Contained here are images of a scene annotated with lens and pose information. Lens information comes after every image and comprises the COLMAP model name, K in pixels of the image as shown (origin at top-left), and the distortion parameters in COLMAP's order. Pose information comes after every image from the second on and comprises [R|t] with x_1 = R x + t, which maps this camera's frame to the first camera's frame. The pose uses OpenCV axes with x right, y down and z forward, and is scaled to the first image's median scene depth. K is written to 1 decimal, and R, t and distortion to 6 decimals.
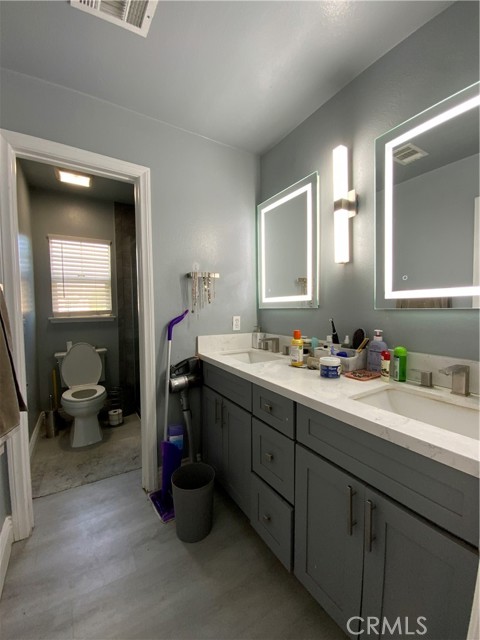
lens RADIAL K [[260.5, 0, 237.6], [0, 260.5, 318.8], [0, 0, 1]] dist [-0.000422, -0.001455]
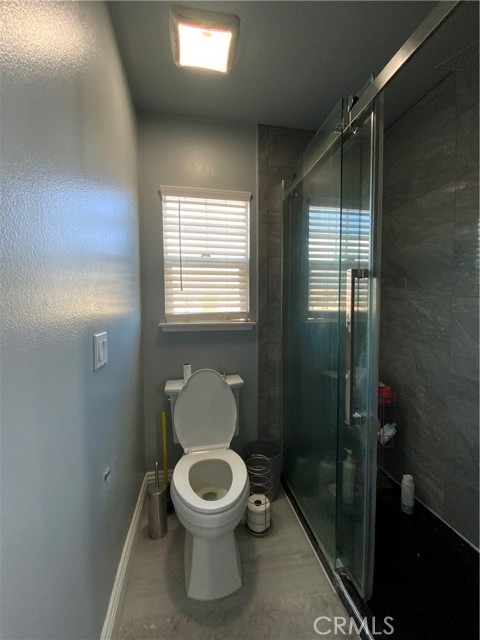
lens RADIAL K [[260.5, 0, 241.2], [0, 260.5, 320.8], [0, 0, 1]] dist [-0.000422, -0.001455]
pose [[0.930097, 0.020465, -0.366743, -0.307671], [-0.020177, 0.999786, 0.004619, -0.016508], [0.366759, 0.003103, 0.930311, 0.479300]]
